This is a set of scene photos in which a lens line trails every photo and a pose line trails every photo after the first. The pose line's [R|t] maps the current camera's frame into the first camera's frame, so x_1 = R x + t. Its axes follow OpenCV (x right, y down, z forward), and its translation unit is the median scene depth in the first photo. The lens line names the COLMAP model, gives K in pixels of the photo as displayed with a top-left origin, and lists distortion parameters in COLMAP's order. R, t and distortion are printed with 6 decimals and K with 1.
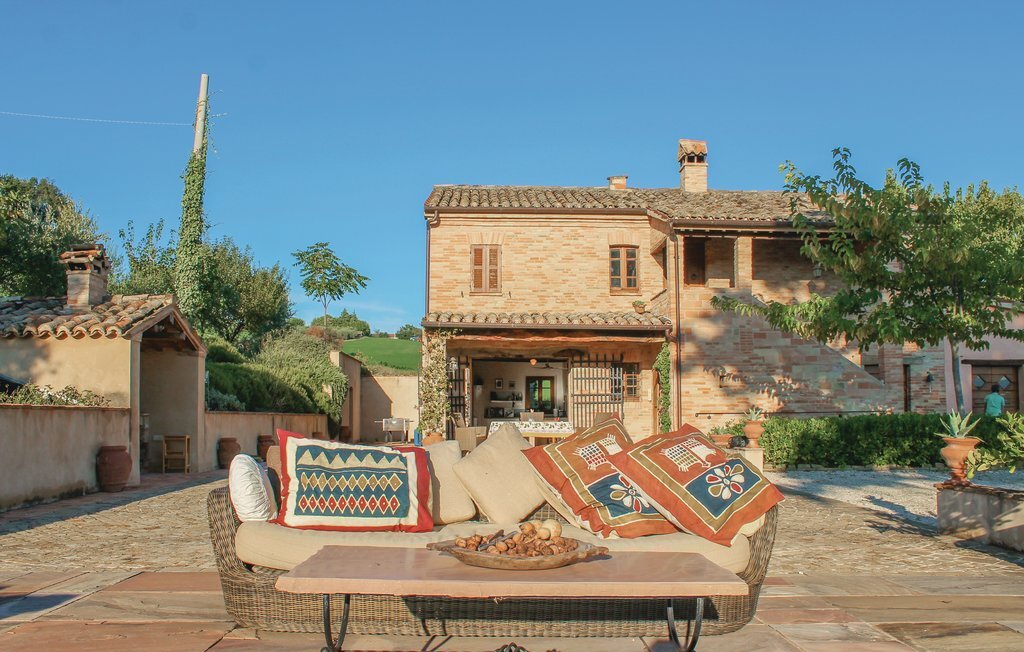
lens RADIAL K [[880.3, 0, 512.0], [0, 880.3, 326.0], [0, 0, 1]] dist [-0.167030, 0.188761]
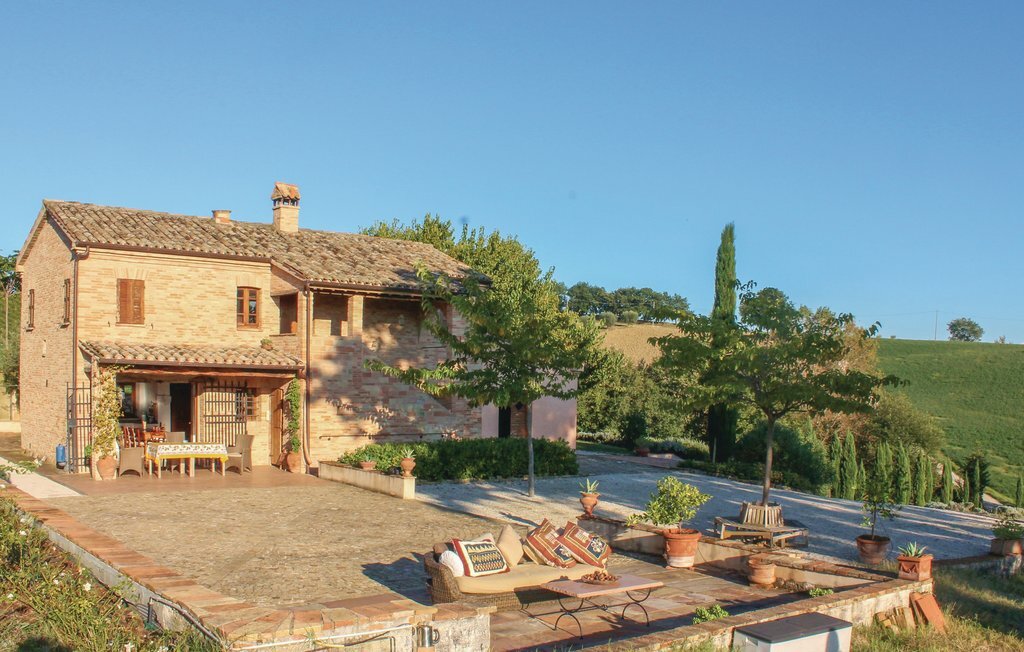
lens RADIAL K [[880.3, 0, 512.0], [0, 880.3, 326.0], [0, 0, 1]] dist [-0.167030, 0.188761]
pose [[0.832097, 0.051730, 0.552212, -0.245695], [-0.068420, 0.997610, 0.009645, -0.084556], [-0.550393, -0.045808, 0.833648, -0.187031]]
